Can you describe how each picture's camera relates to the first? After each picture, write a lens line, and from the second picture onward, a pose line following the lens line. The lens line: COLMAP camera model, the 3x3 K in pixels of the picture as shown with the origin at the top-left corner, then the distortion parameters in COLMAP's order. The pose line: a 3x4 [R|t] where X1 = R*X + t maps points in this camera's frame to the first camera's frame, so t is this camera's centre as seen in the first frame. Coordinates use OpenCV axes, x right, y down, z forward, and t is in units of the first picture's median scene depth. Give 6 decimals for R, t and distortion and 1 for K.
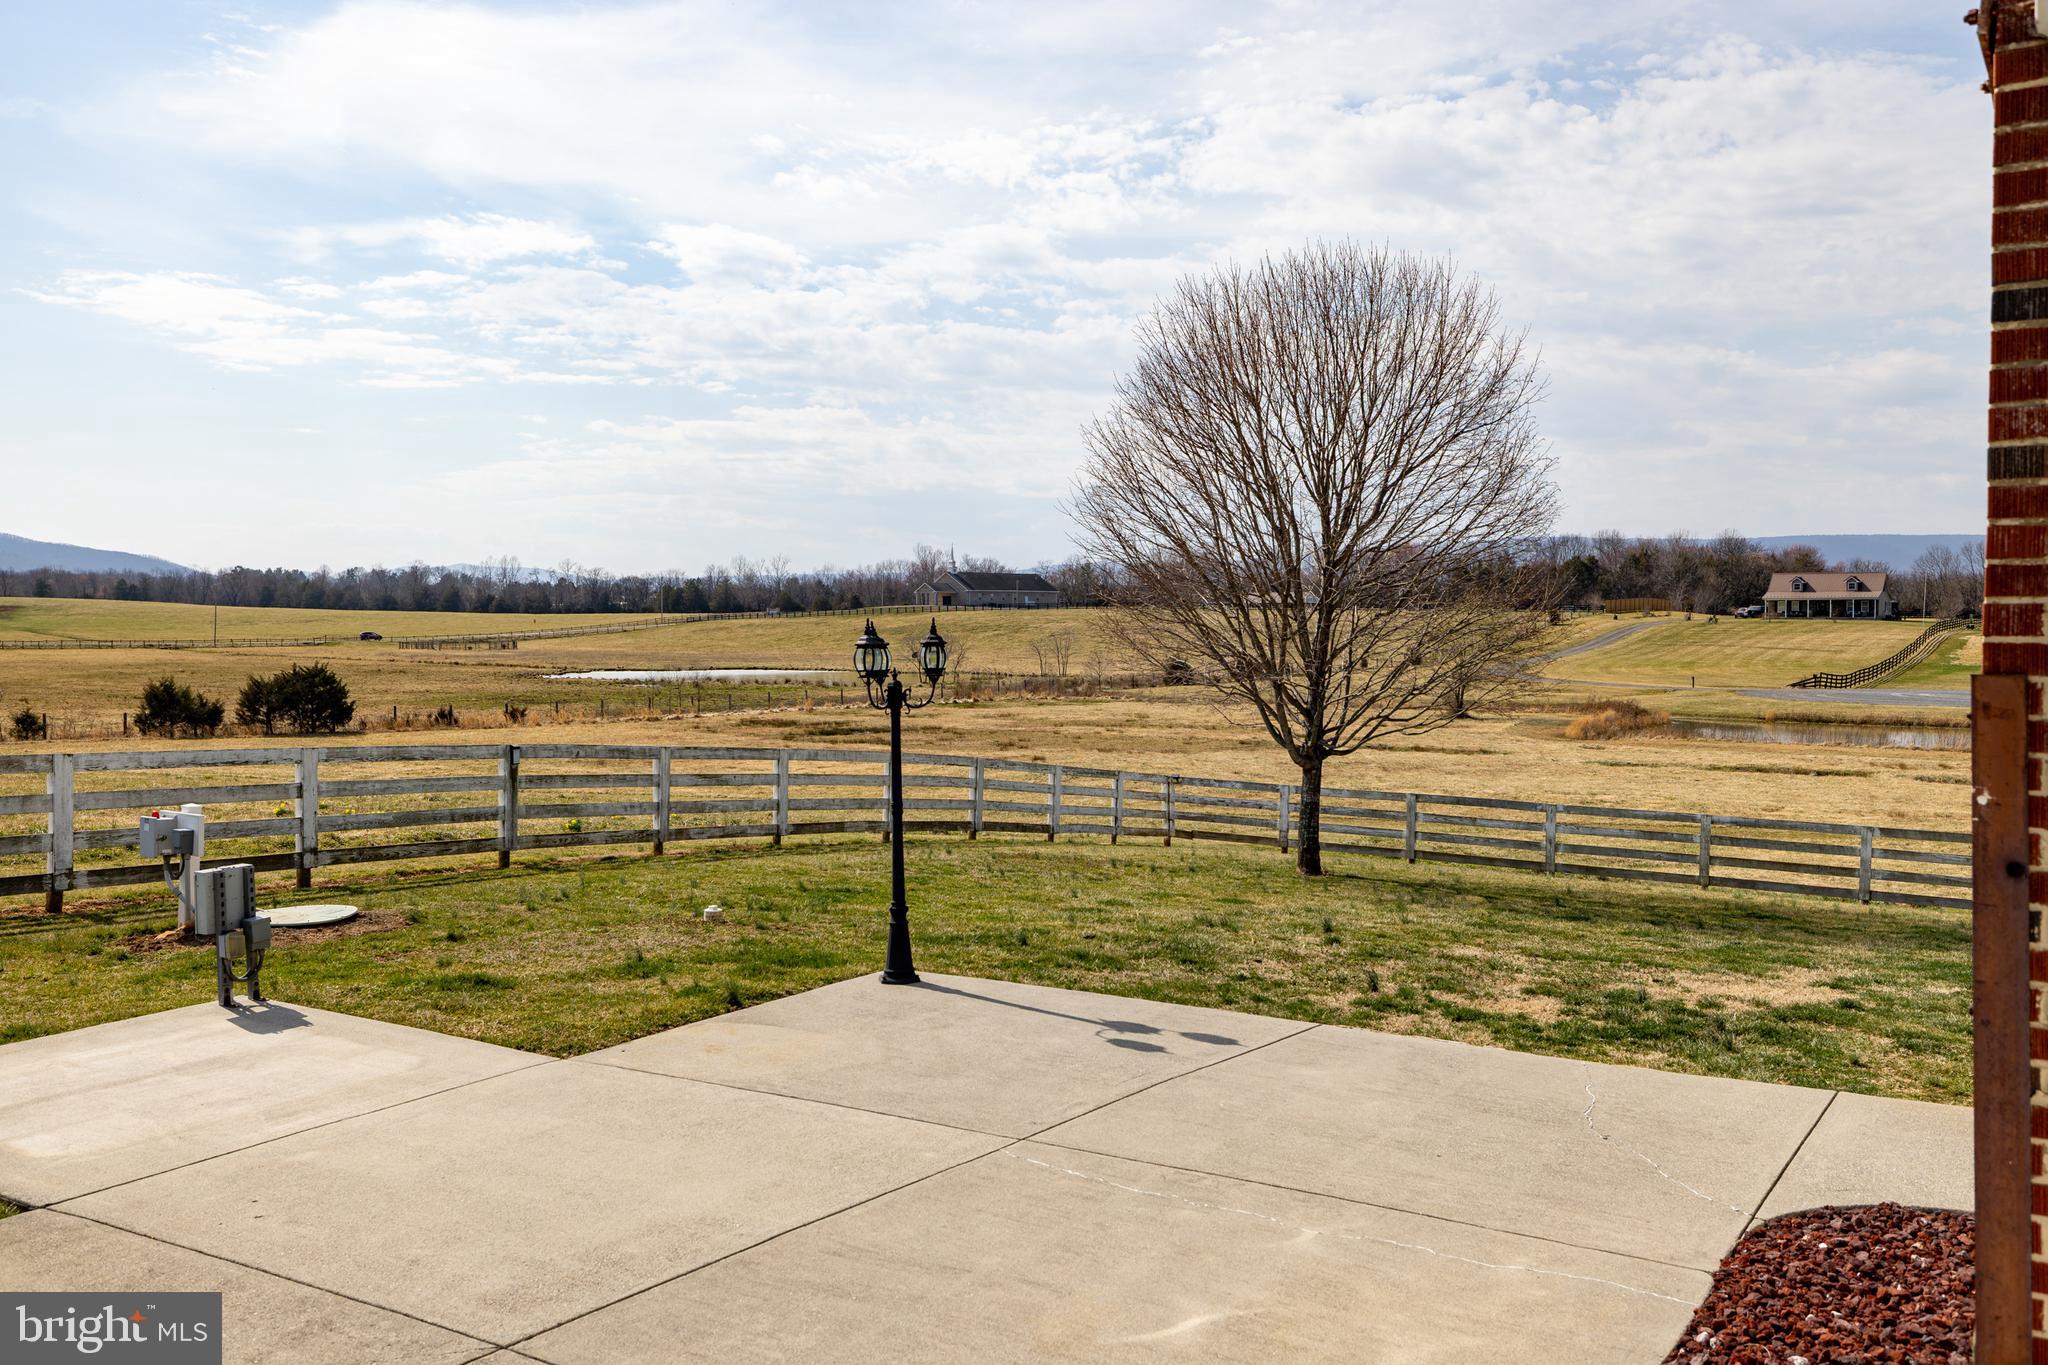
lens RADIAL K [[1678.2, 0, 1034.0], [0, 1678.2, 733.6], [0, 0, 1]] dist [0.006389, -0.014099]
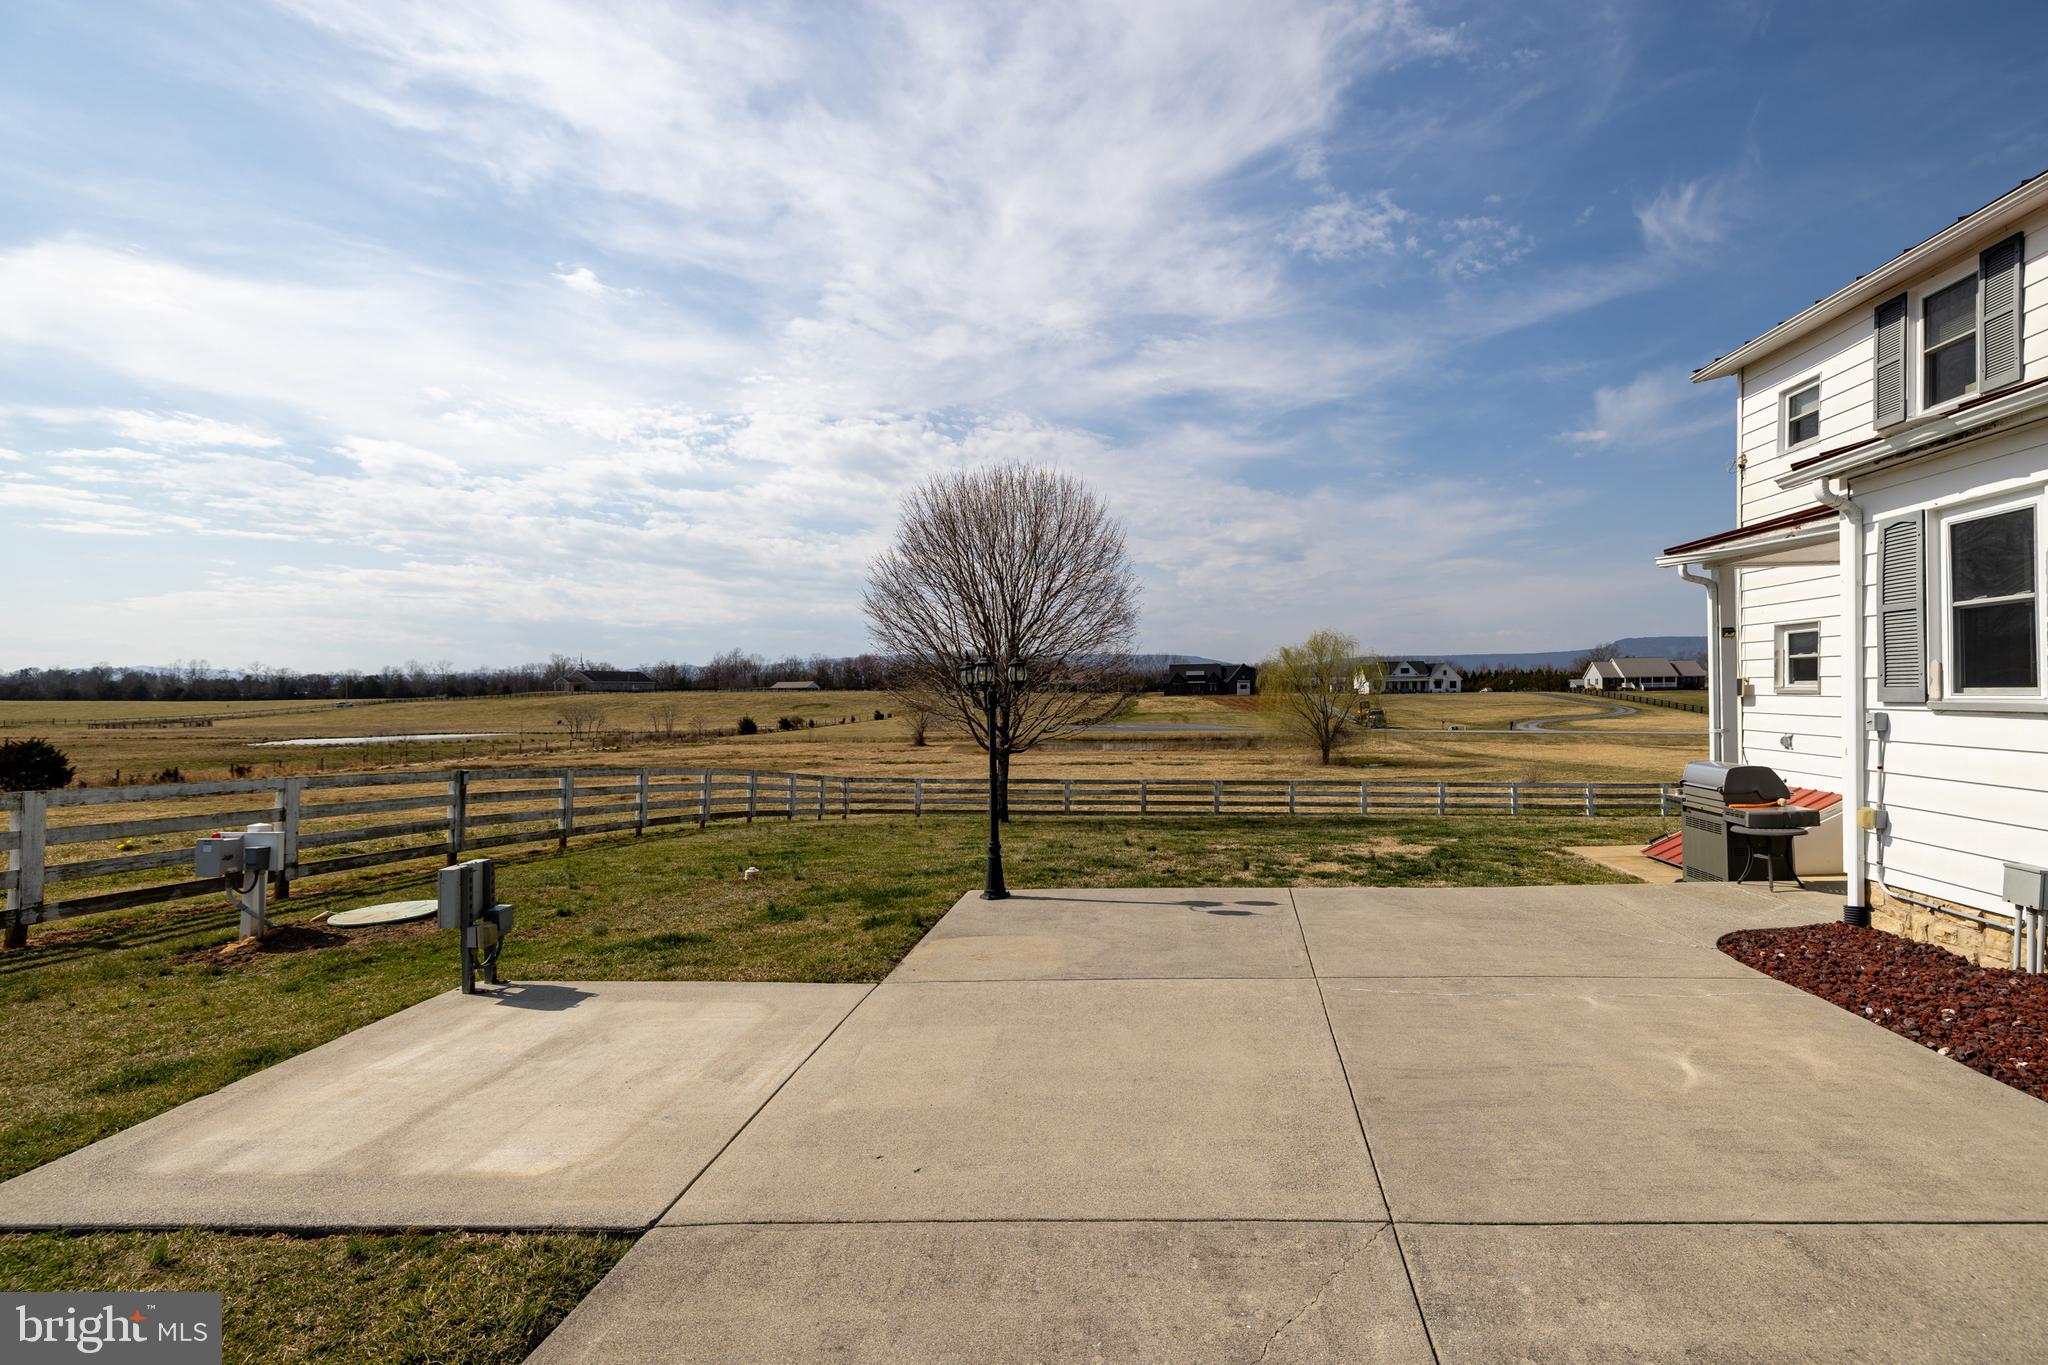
lens RADIAL K [[892.1, 0, 1106.6], [0, 892.1, 680.7], [0, 0, 1]] dist [0.003350, -0.000217]
pose [[0.875107, -0.005757, 0.483895, -0.027952], [0.048035, 0.996024, -0.075020, 0.001850], [-0.481540, 0.088894, 0.871905, 0.020411]]
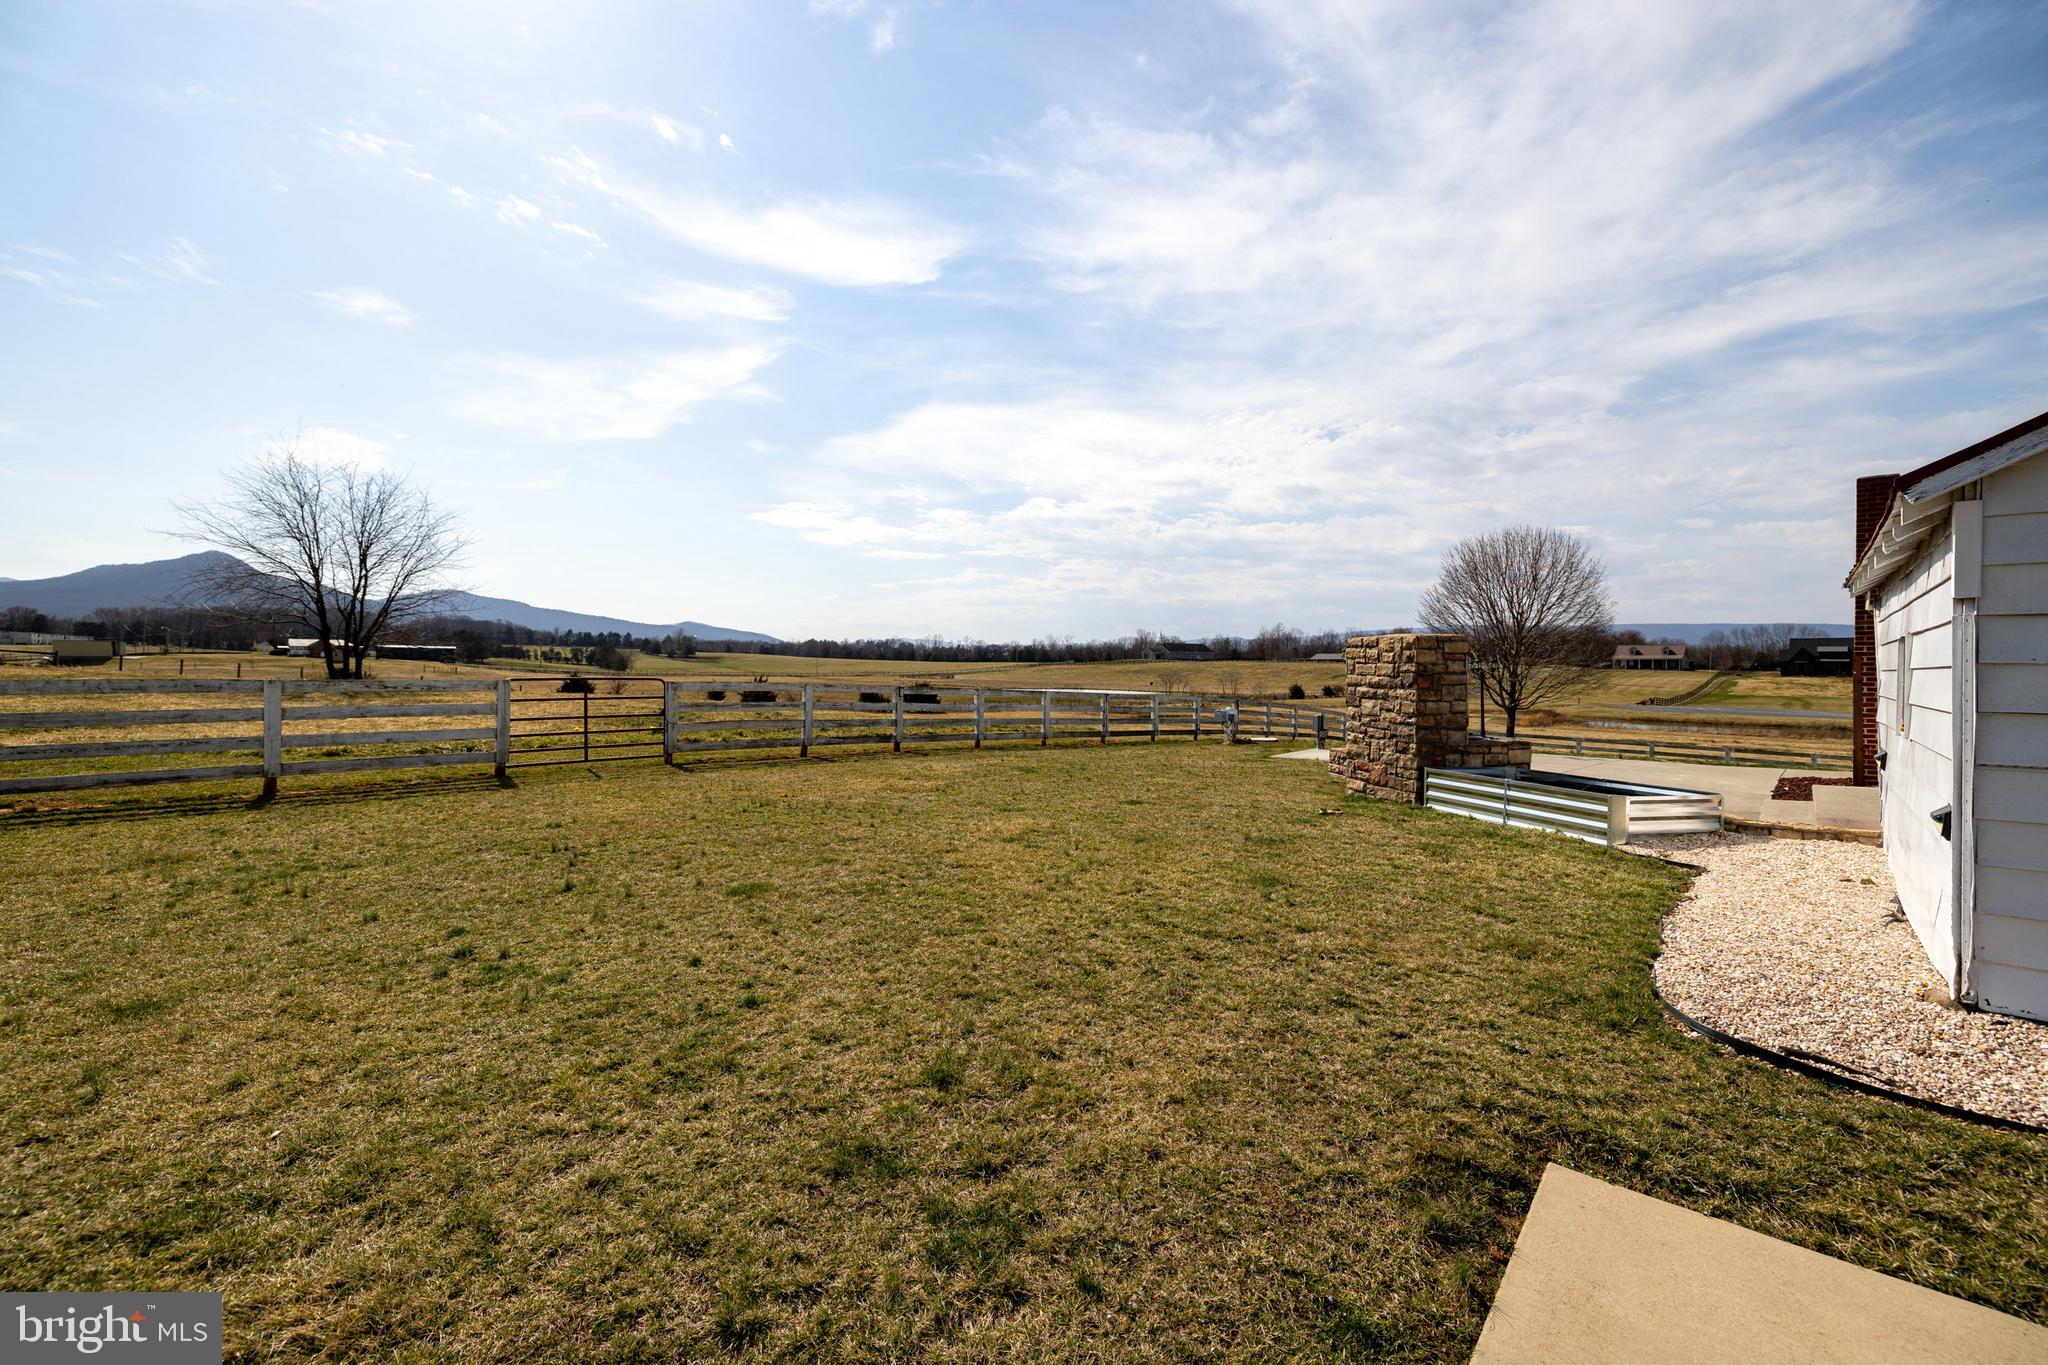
lens RADIAL K [[892.1, 0, 1018.1], [0, 892.1, 645.5], [0, 0, 1]] dist [0.003350, -0.000217]
pose [[0.986991, 0.004366, -0.160717, -0.057788], [-0.019249, 0.995650, -0.091164, 0.008363], [0.159619, 0.093072, 0.982781, -0.081928]]
